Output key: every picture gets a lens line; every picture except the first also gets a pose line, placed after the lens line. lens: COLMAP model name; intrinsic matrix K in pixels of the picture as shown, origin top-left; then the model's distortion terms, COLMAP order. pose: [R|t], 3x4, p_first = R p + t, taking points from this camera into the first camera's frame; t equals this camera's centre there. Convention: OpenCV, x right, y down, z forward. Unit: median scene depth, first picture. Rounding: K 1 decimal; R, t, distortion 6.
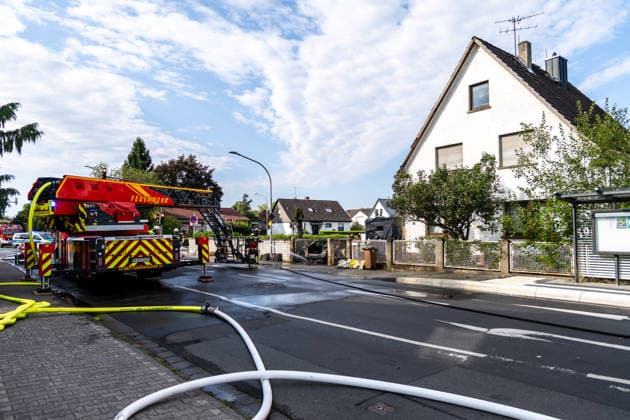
lens RADIAL K [[436.0, 0, 315.0], [0, 436.0, 210.0], [0, 0, 1]] dist [0.001956, 0.001044]
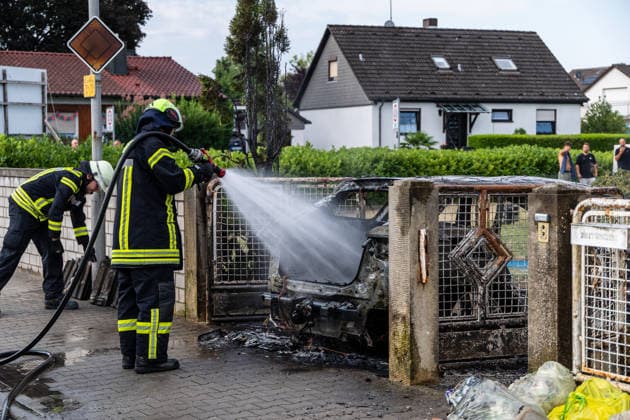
lens RADIAL K [[1220.8, 0, 301.6], [0, 1220.8, 209.7], [0, 0, 1]] dist [0.061953, 0.151769]
pose [[0.989601, 0.007046, -0.143665, 0.015844], [0.008450, 0.994227, 0.106966, 0.009593], [0.143589, -0.107067, 0.983829, 0.177546]]
